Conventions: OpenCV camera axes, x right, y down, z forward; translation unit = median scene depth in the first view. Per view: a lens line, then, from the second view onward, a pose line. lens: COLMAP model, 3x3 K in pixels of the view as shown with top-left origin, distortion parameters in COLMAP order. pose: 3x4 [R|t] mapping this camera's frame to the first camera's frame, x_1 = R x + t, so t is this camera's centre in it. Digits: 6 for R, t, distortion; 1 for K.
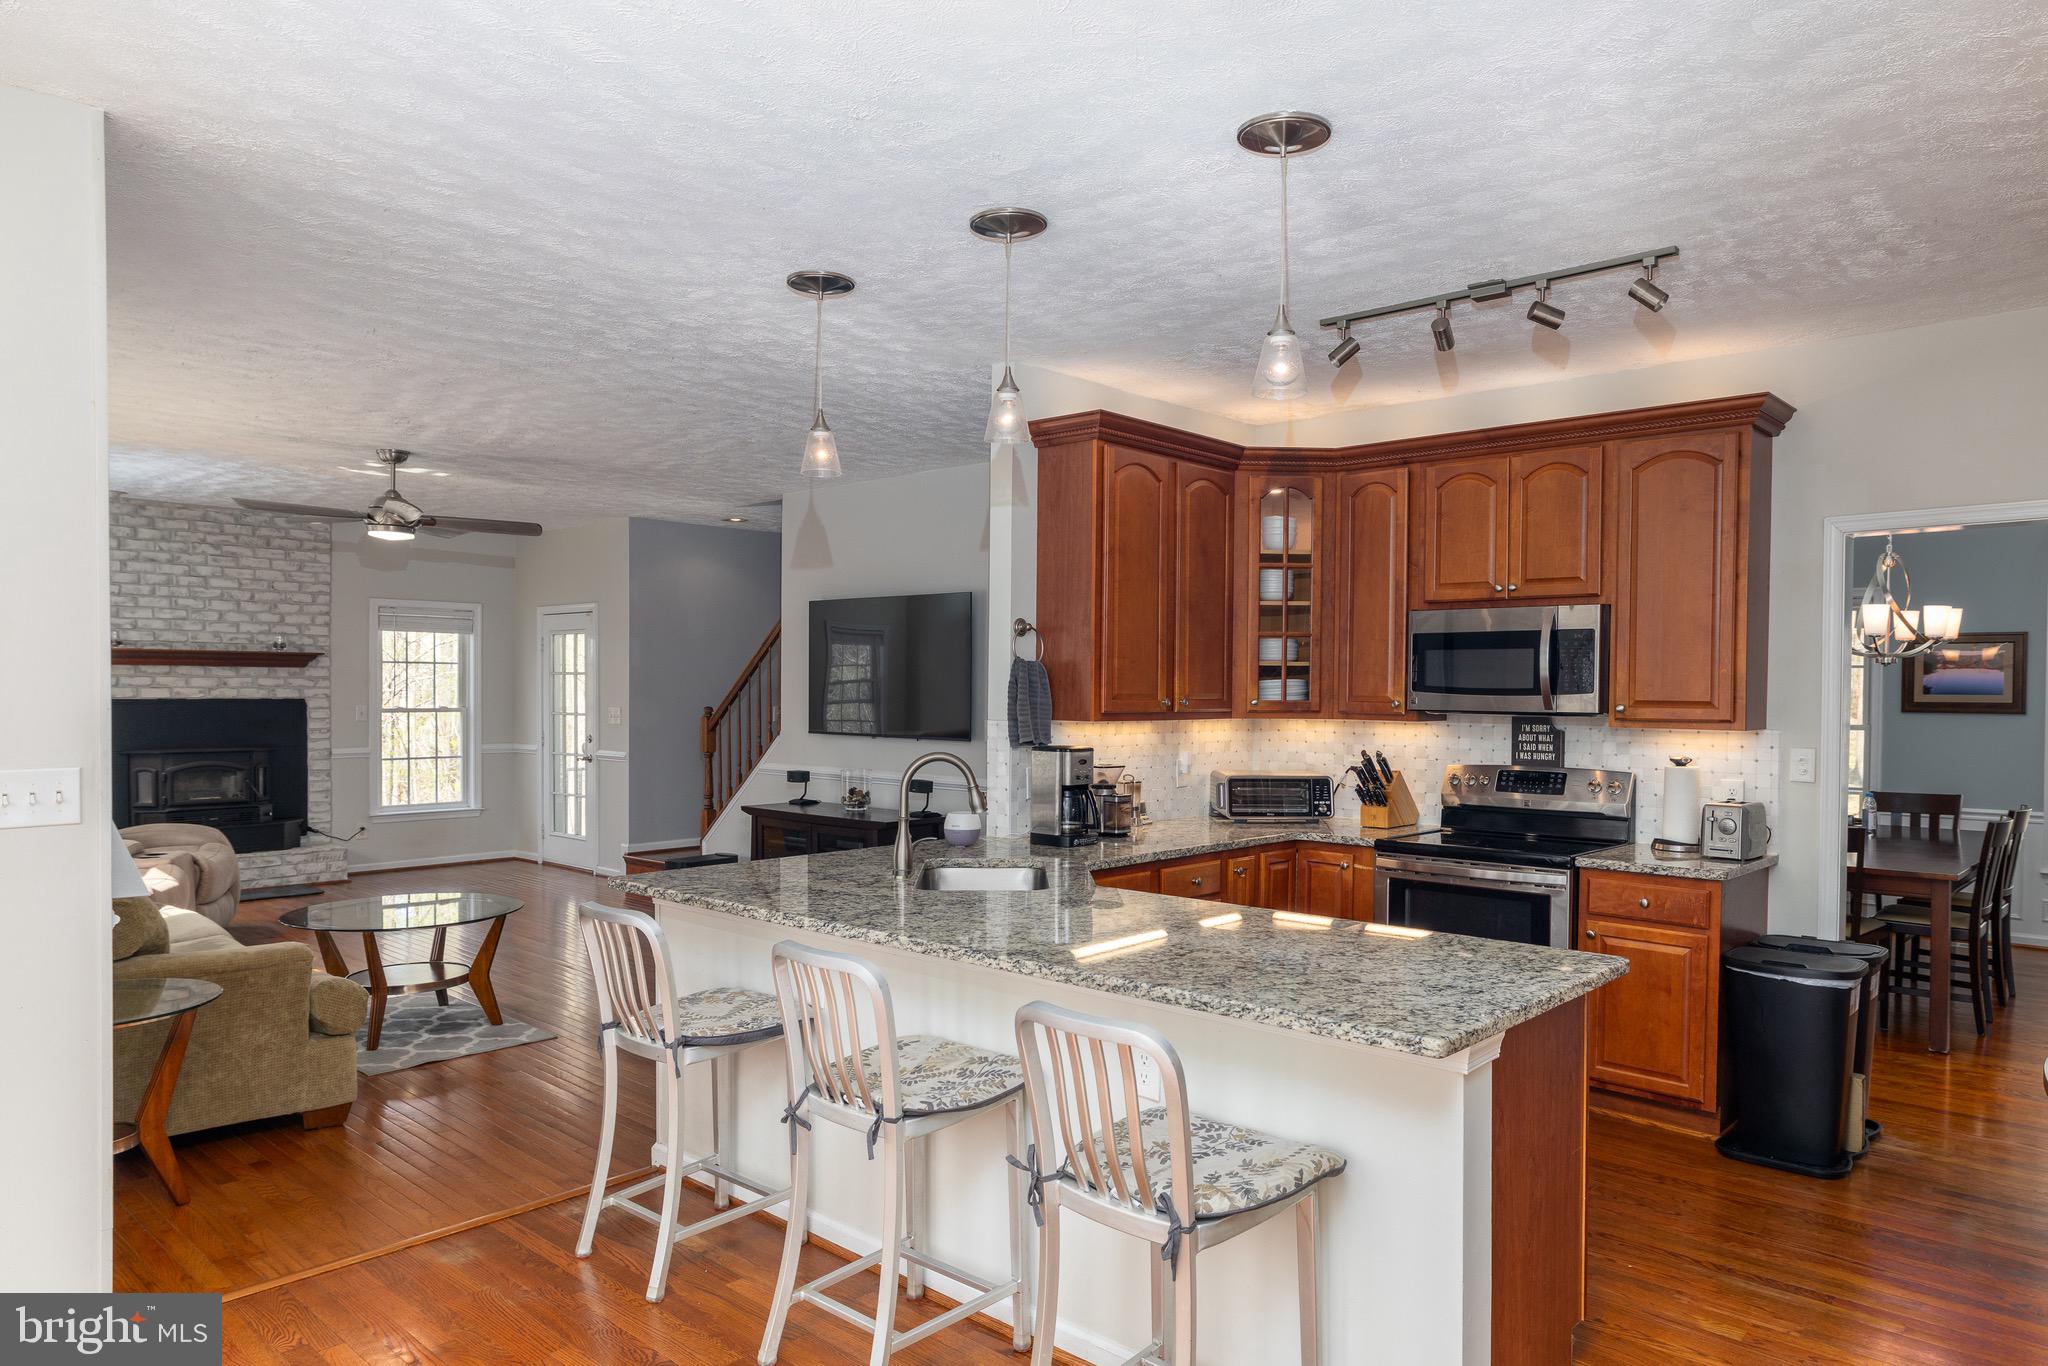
lens RADIAL K [[1302.8, 0, 1047.9], [0, 1302.8, 704.0], [0, 0, 1]] dist [0.003242, -0.007085]
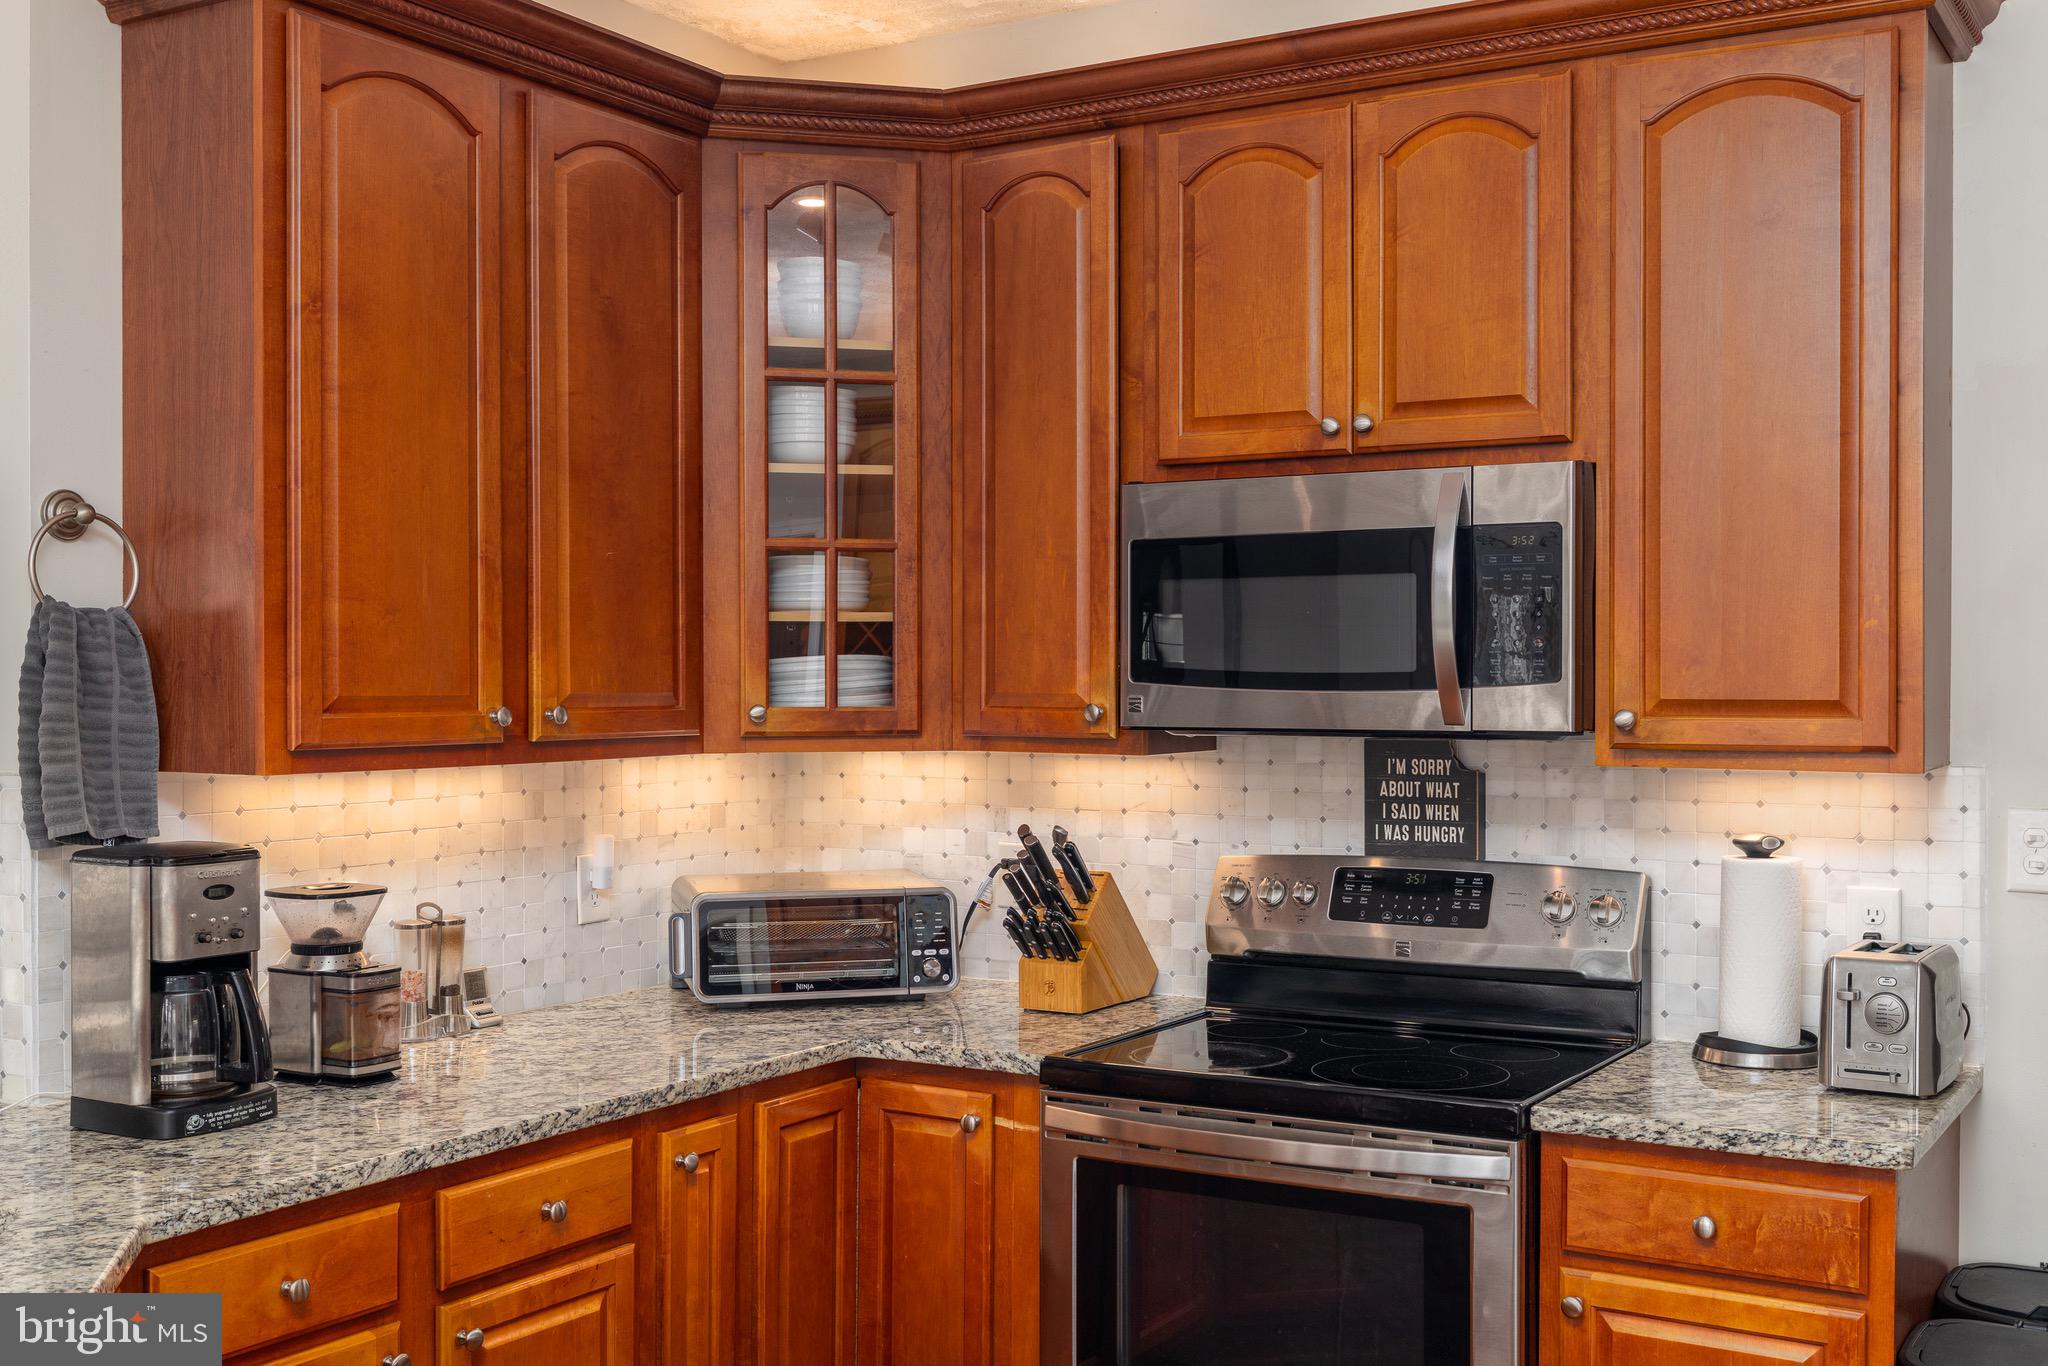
lens RADIAL K [[2128.7, 0, 1042.9], [0, 2128.7, 684.9], [0, 0, 1]] dist [0.003174, 0.000000]
pose [[0.979835, -0.010966, 0.199507, 0.111935], [0.012669, 0.999893, -0.007258, -0.004028], [-0.199406, 0.009639, 0.979870, 0.330612]]
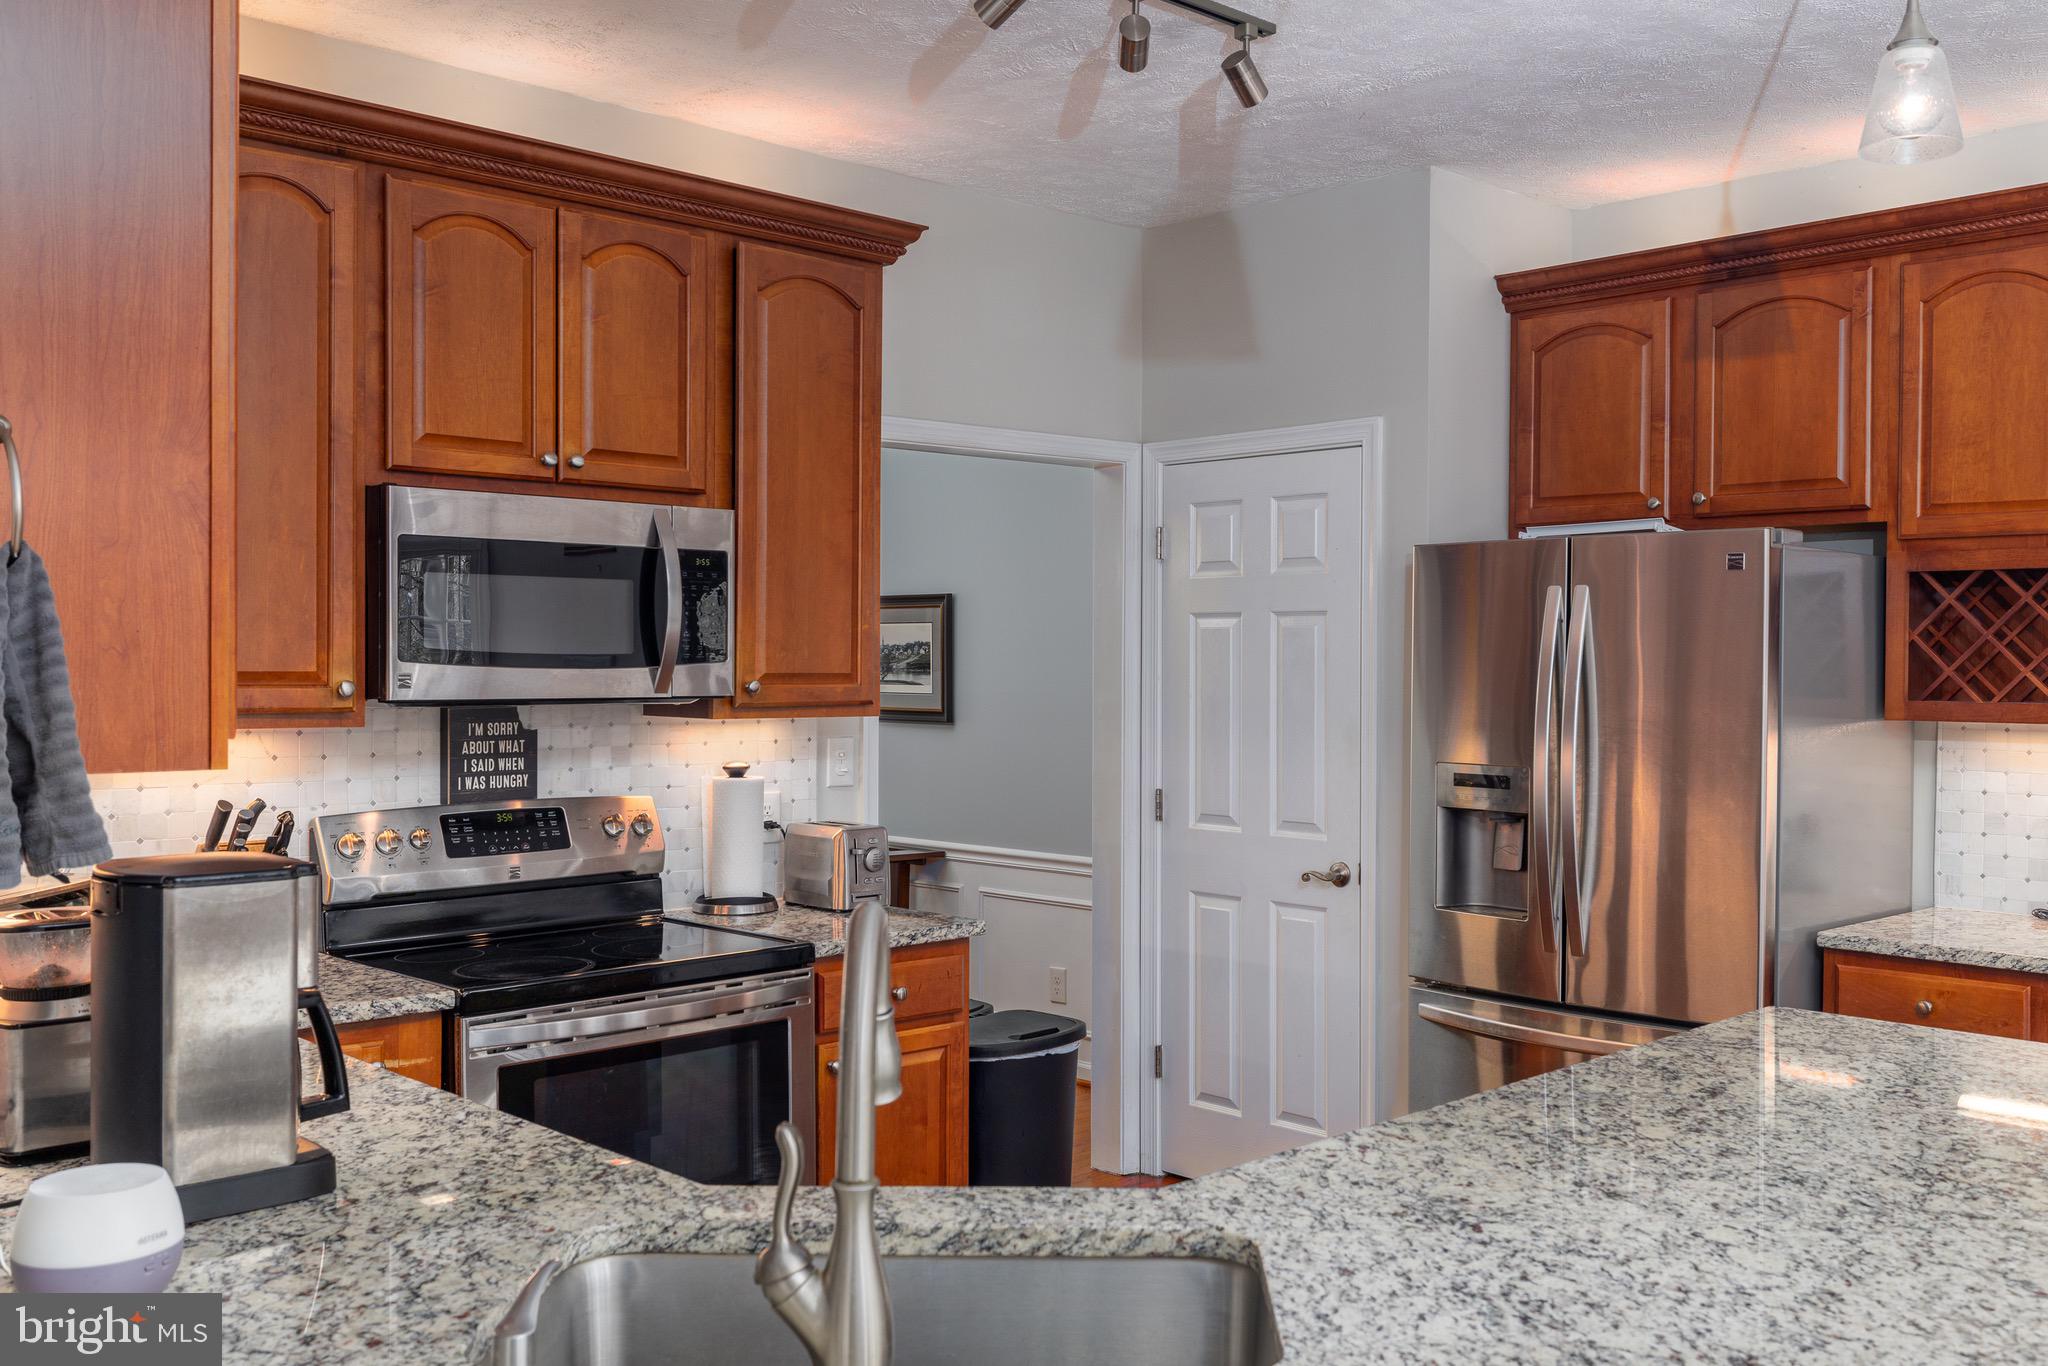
lens RADIAL K [[1840.6, 0, 1084.4], [0, 1840.6, 674.8], [0, 0, 1]] dist [0.017569, 0.000947]
pose [[0.053987, -0.016162, 0.998411, -0.333099], [0.010349, 0.999824, 0.015626, -0.011655], [-0.998488, 0.009489, 0.054145, 0.674275]]
